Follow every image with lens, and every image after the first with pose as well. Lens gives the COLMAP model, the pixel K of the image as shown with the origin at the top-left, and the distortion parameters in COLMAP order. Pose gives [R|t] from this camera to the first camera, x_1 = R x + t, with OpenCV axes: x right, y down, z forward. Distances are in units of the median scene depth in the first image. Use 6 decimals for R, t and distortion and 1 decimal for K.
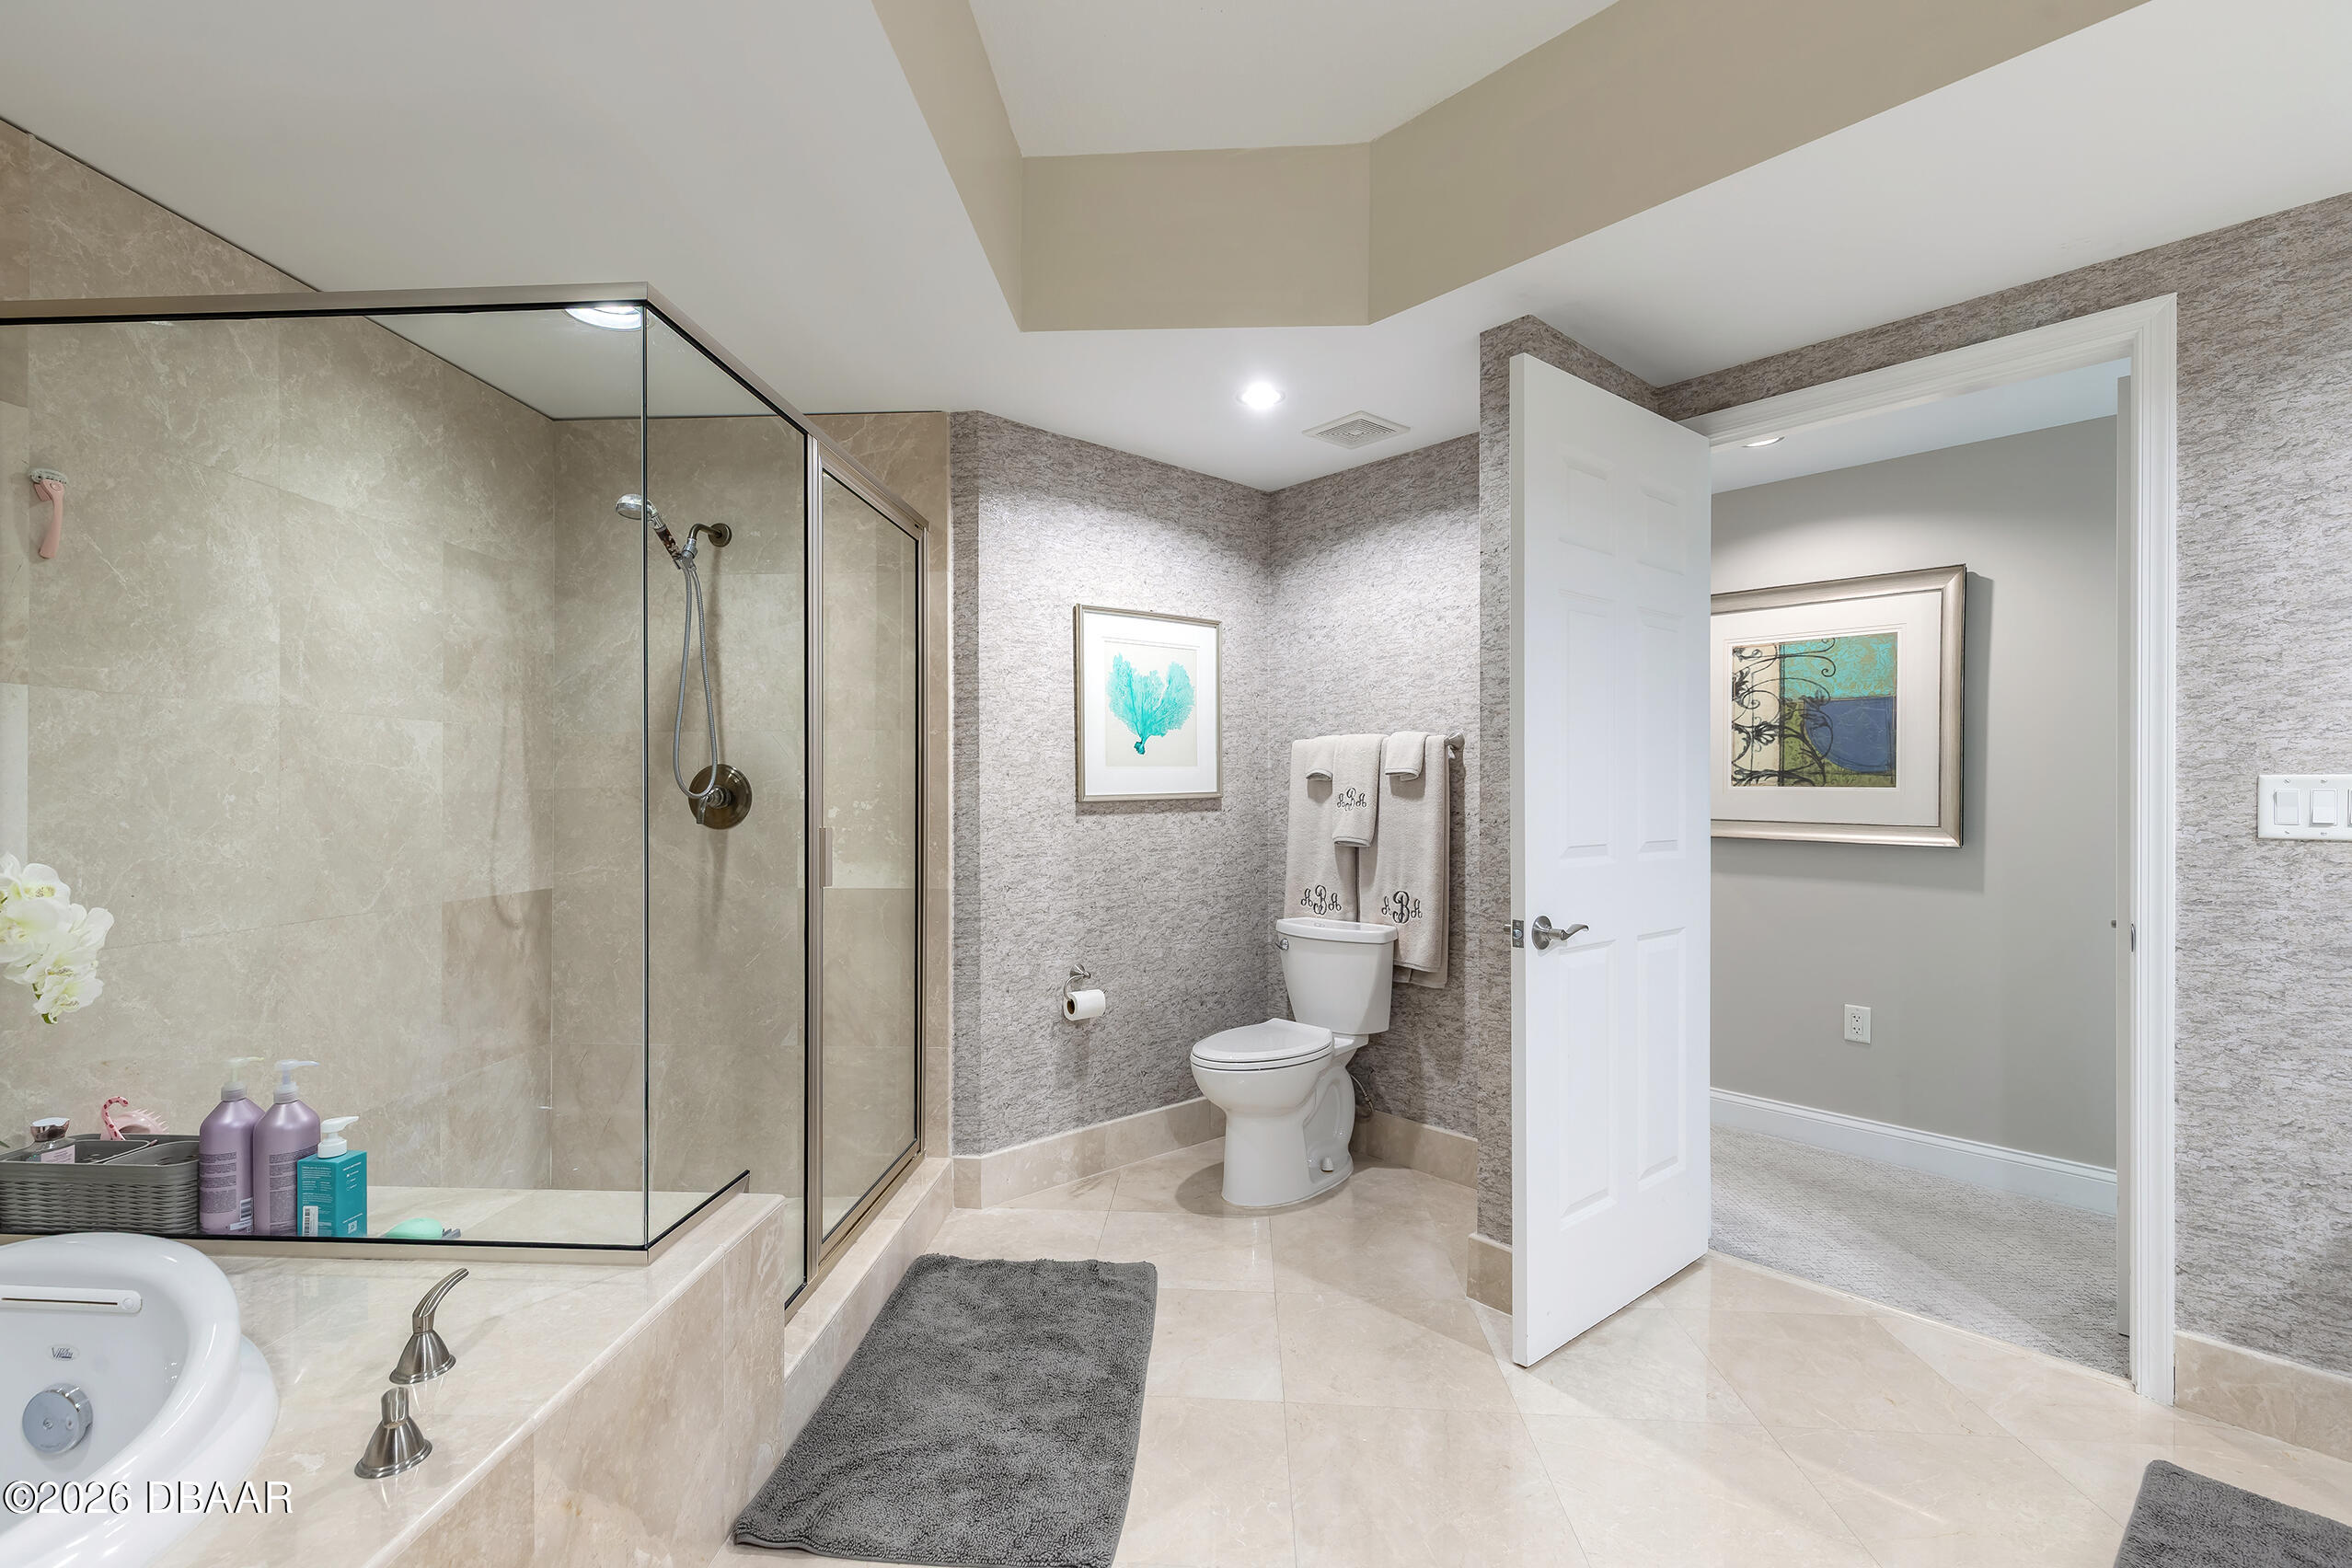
lens RADIAL K [[1057.0, 0, 1172.5], [0, 1057.0, 791.4], [0, 0, 1]] dist [0.006635, -0.000722]
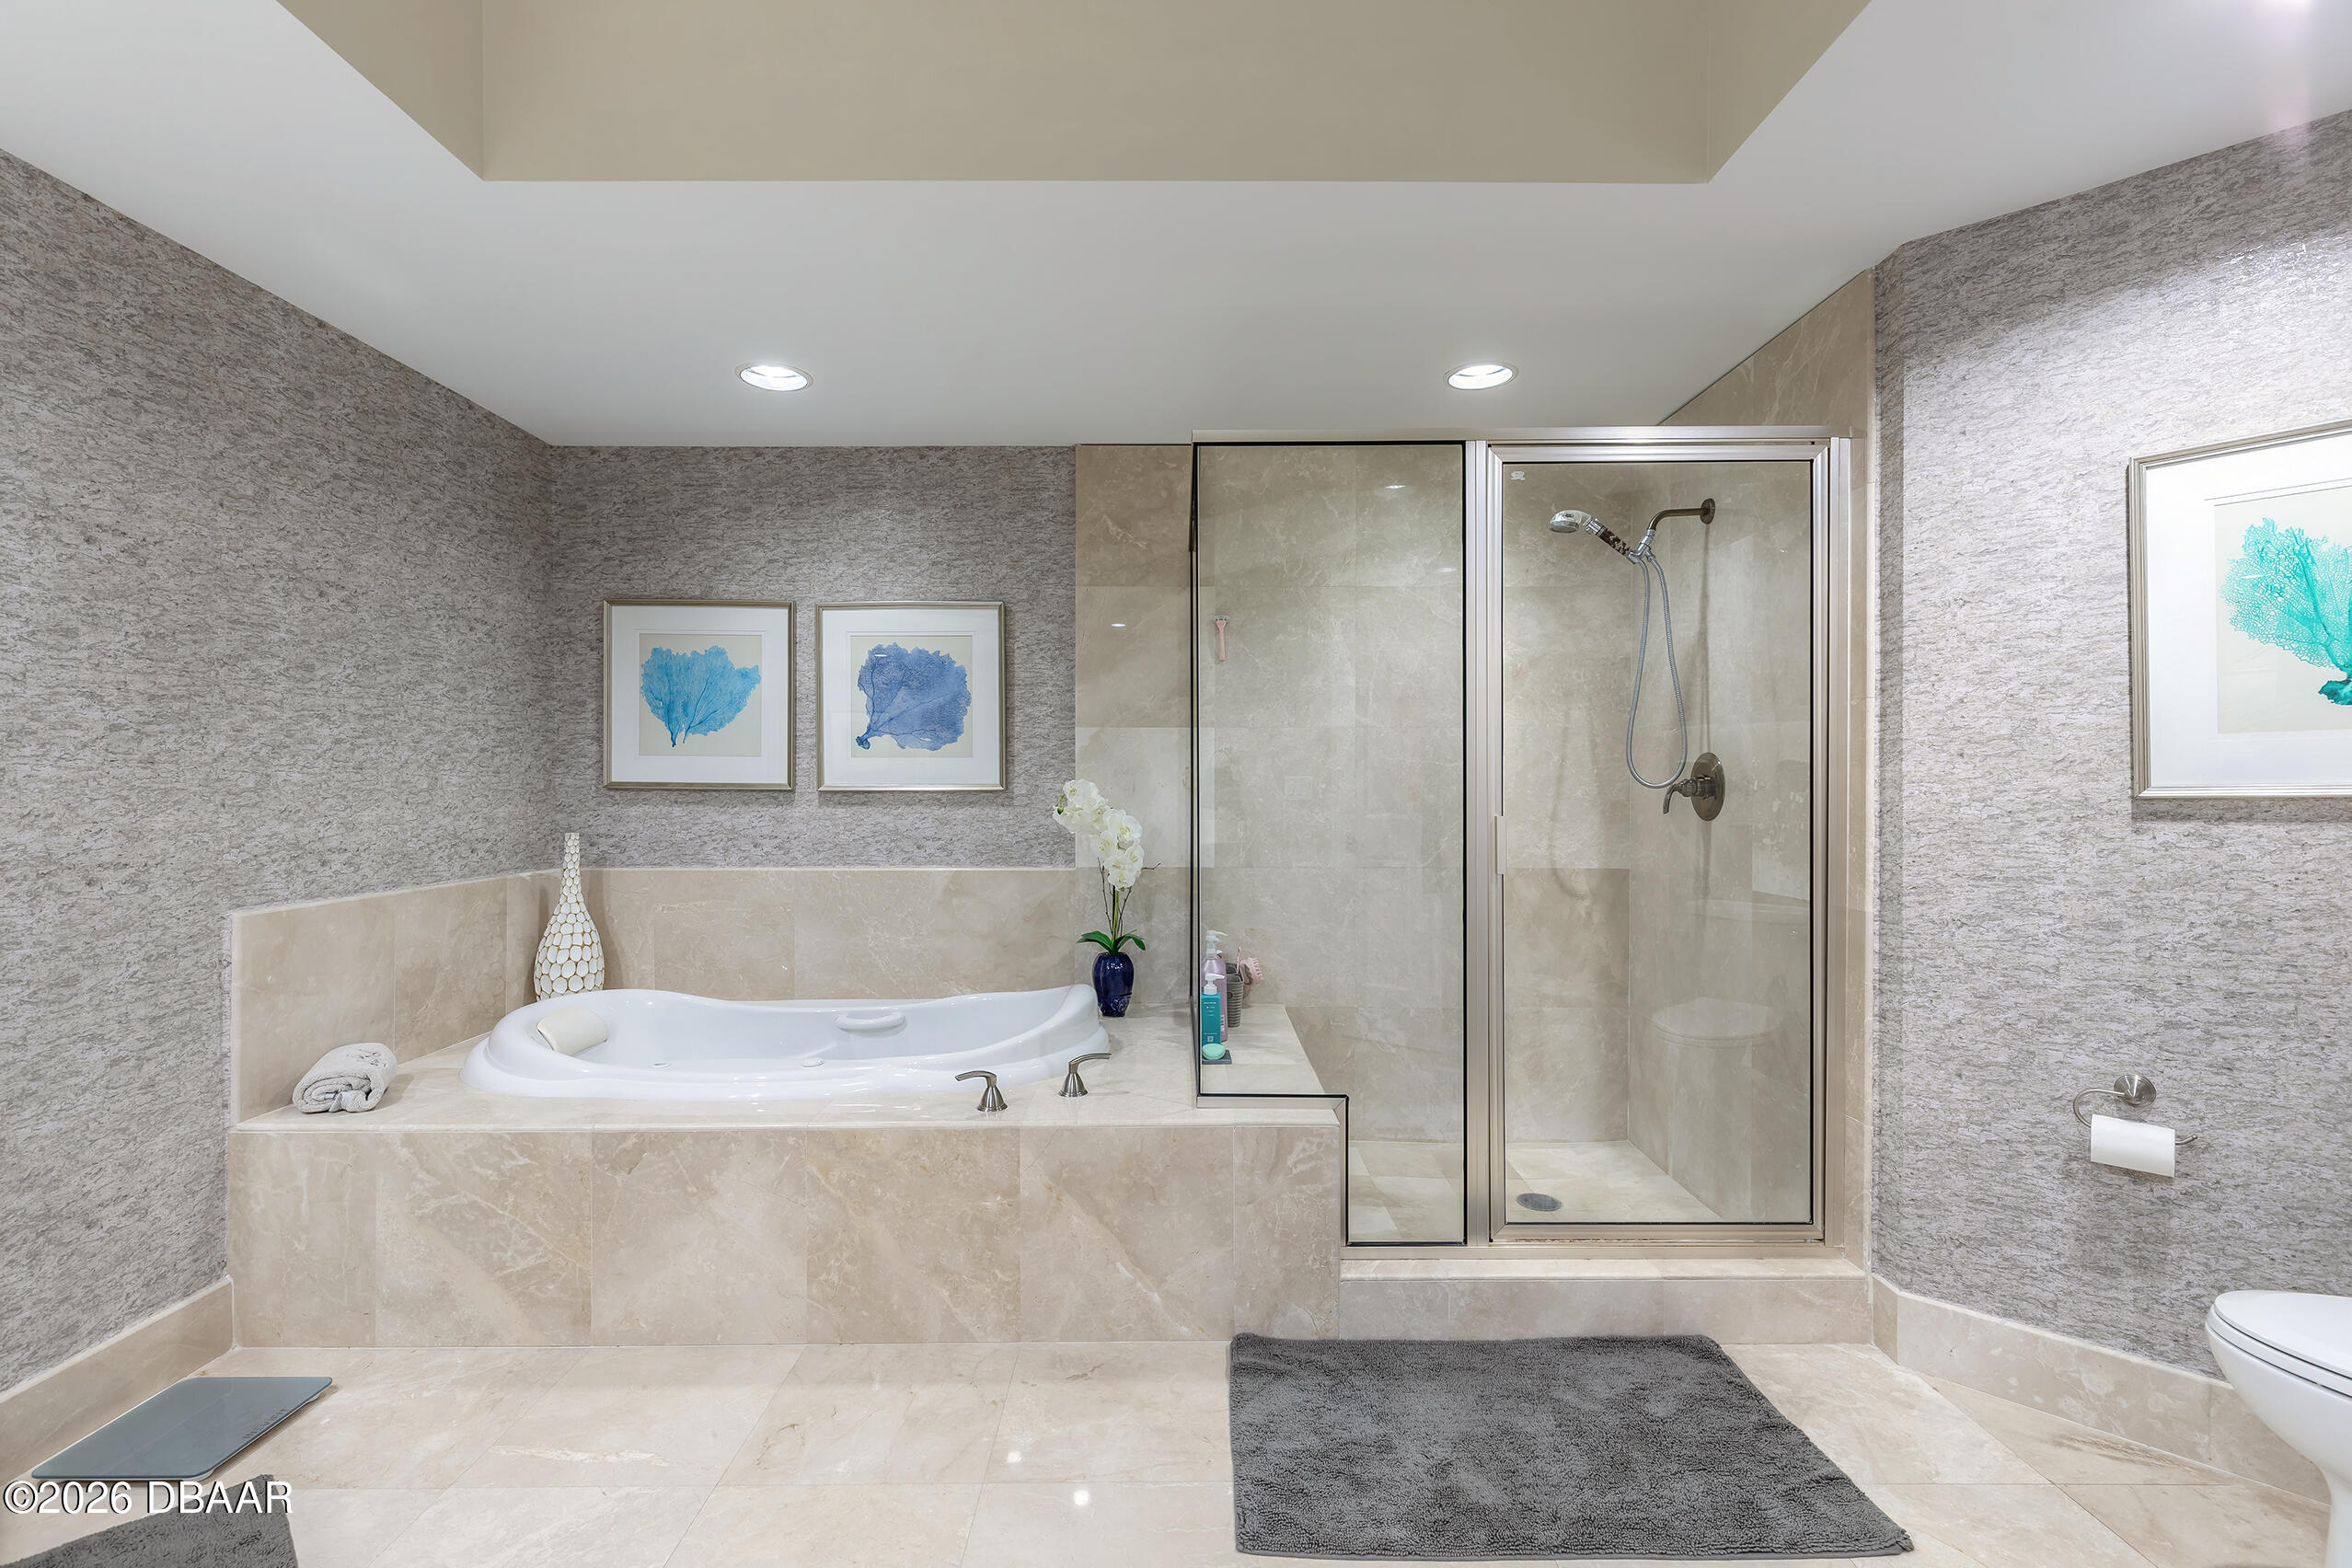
lens RADIAL K [[1057.0, 0, 1172.5], [0, 1057.0, 791.4], [0, 0, 1]] dist [0.006635, -0.000722]
pose [[0.059745, 0.007007, -0.998189, 0.502459], [0.000115, 0.999975, 0.007026, 0.002612], [0.998214, -0.000535, 0.059743, 0.468323]]
